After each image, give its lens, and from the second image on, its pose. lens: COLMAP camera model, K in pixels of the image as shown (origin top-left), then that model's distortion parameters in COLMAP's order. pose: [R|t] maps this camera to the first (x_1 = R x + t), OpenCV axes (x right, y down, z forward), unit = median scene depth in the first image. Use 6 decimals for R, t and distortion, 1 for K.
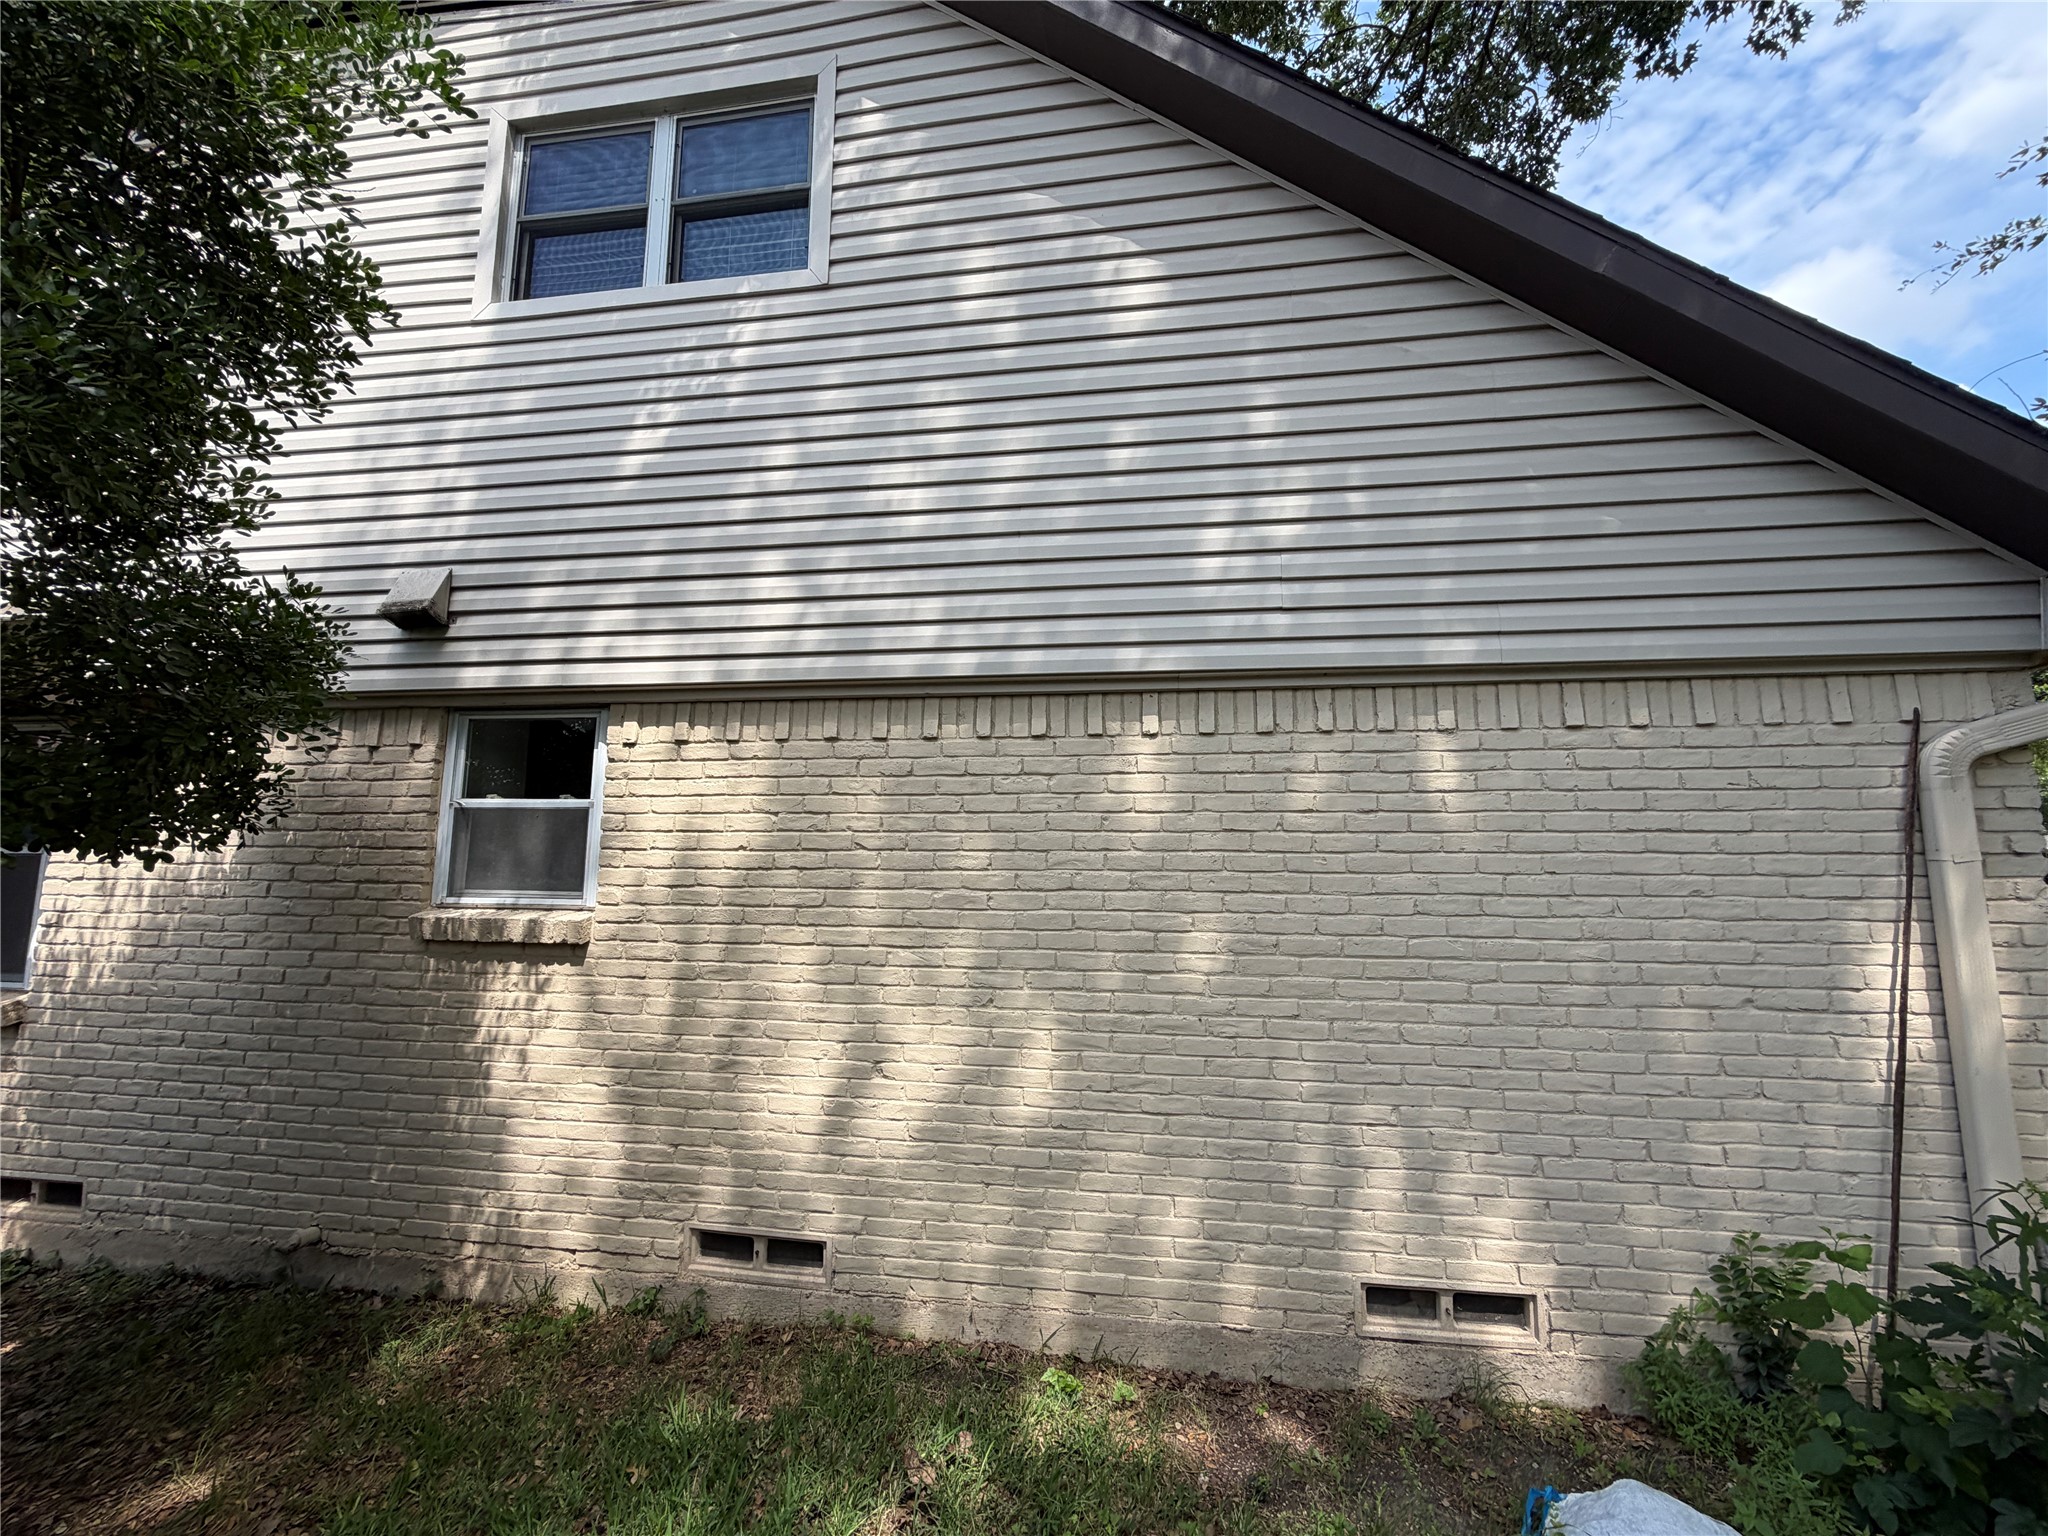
lens RADIAL K [[888.7, 0, 1024.0], [0, 888.7, 768.0], [0, 0, 1]] dist [-0.000477, 0.000329]
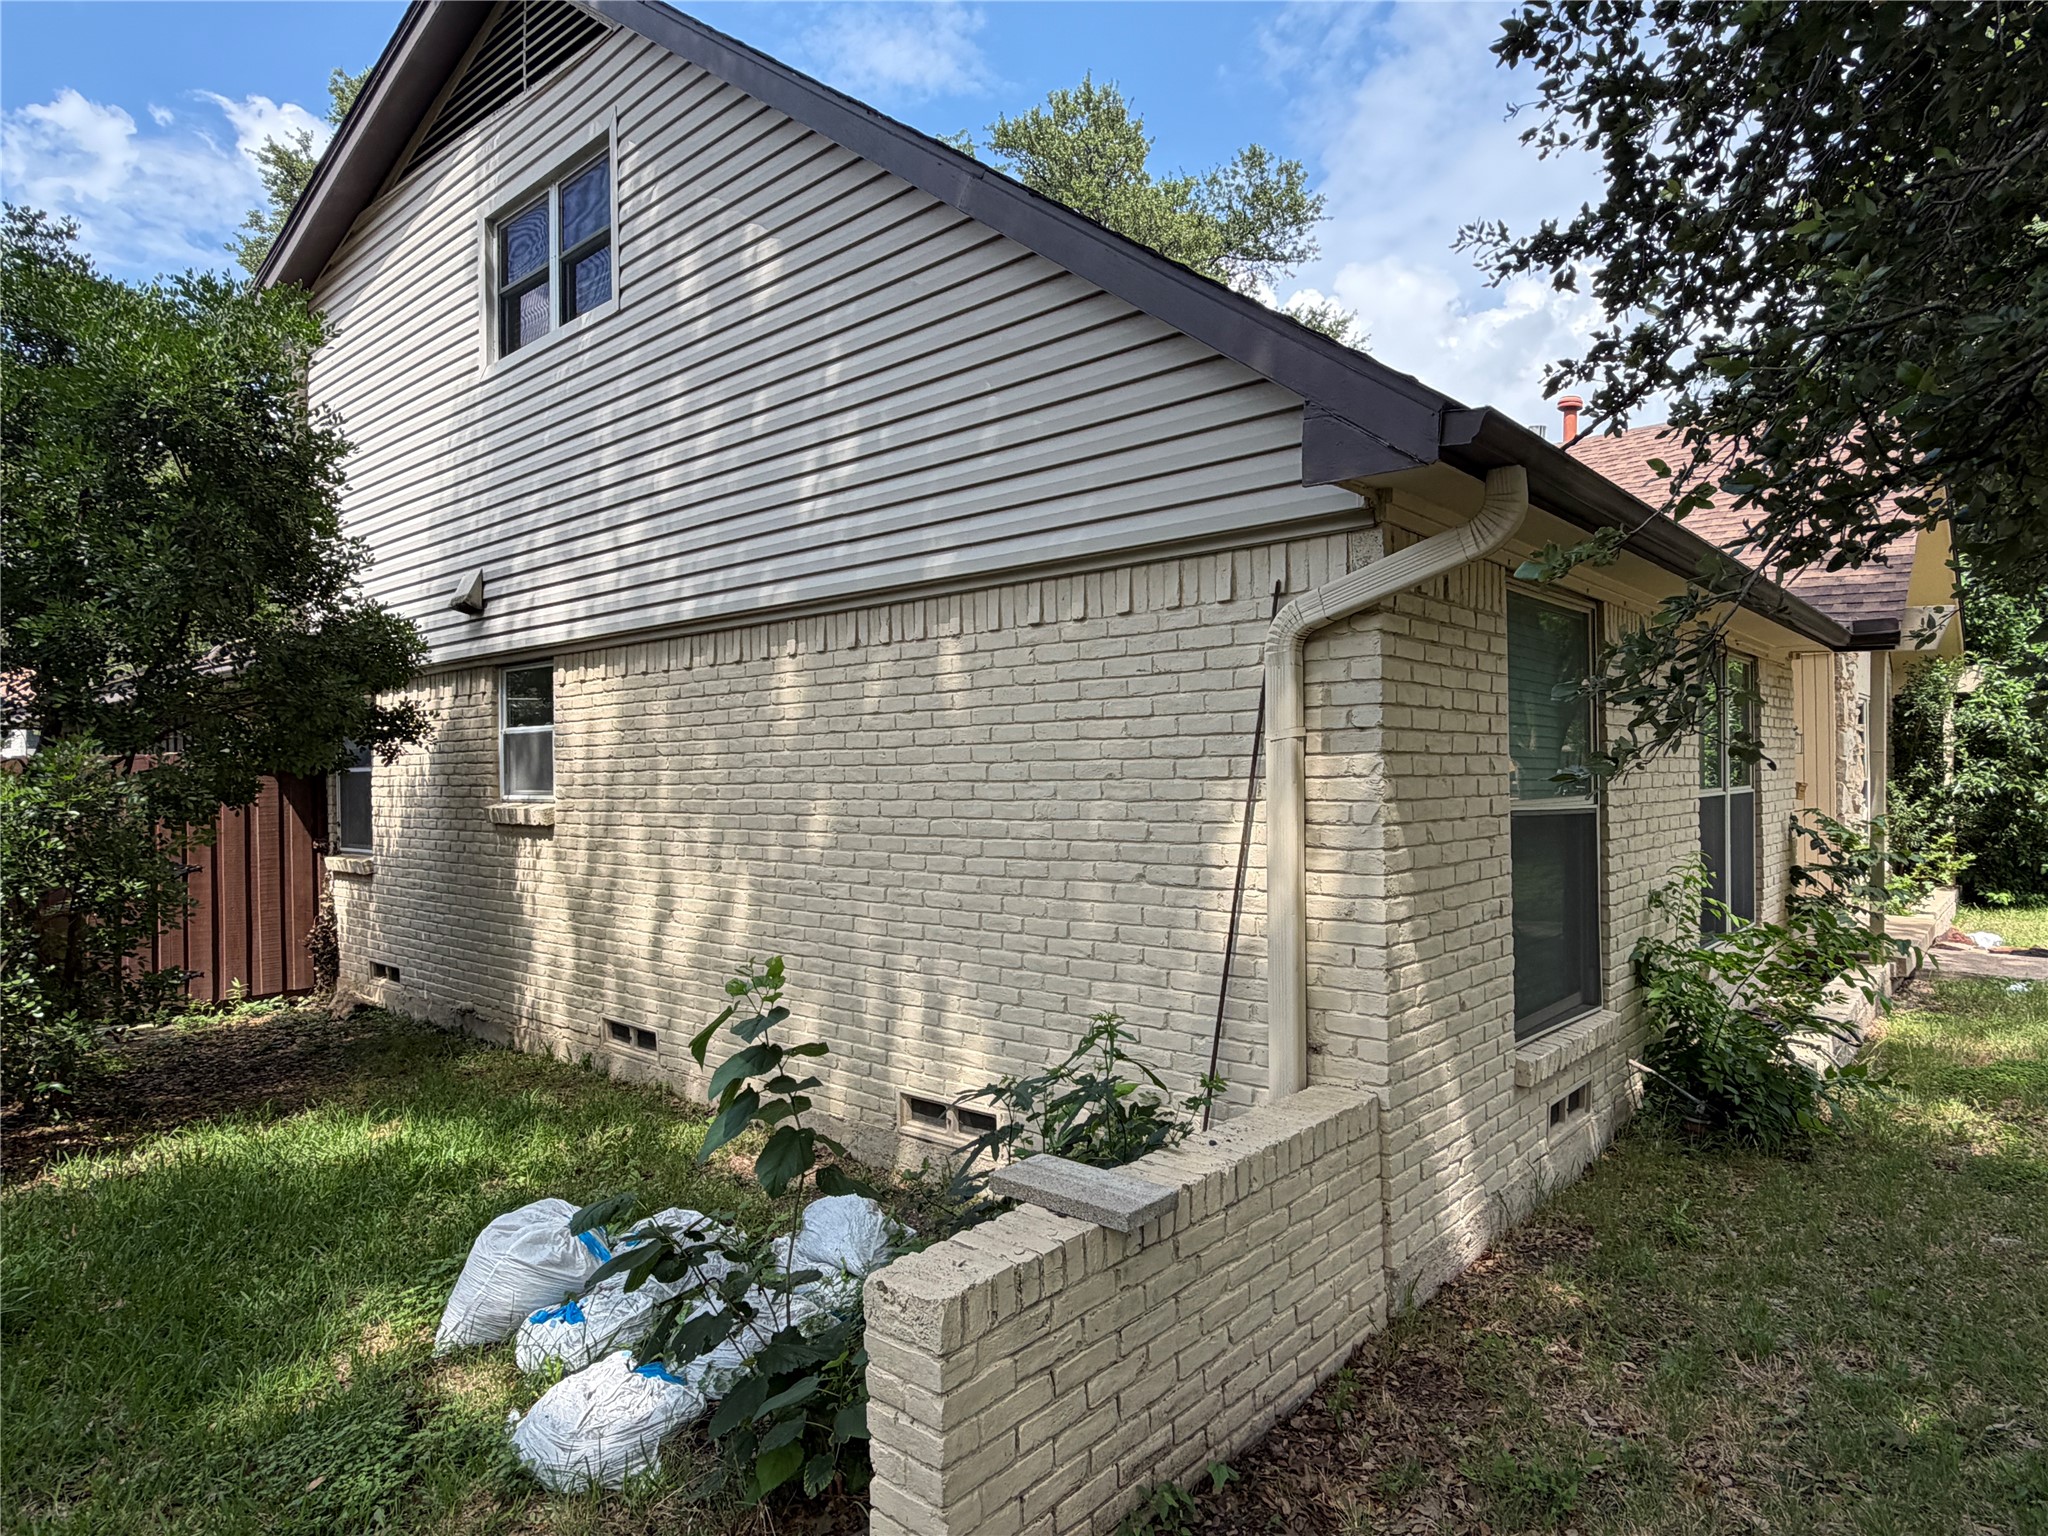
lens RADIAL K [[1178.4, 0, 1024.0], [0, 1178.4, 768.0], [0, 0, 1]] dist [0.000150, 0.000293]
pose [[0.846359, -0.024560, -0.532046, 1.262853], [0.090243, 0.991106, 0.097806, -0.014031], [0.524911, -0.130792, 0.841048, -0.209787]]
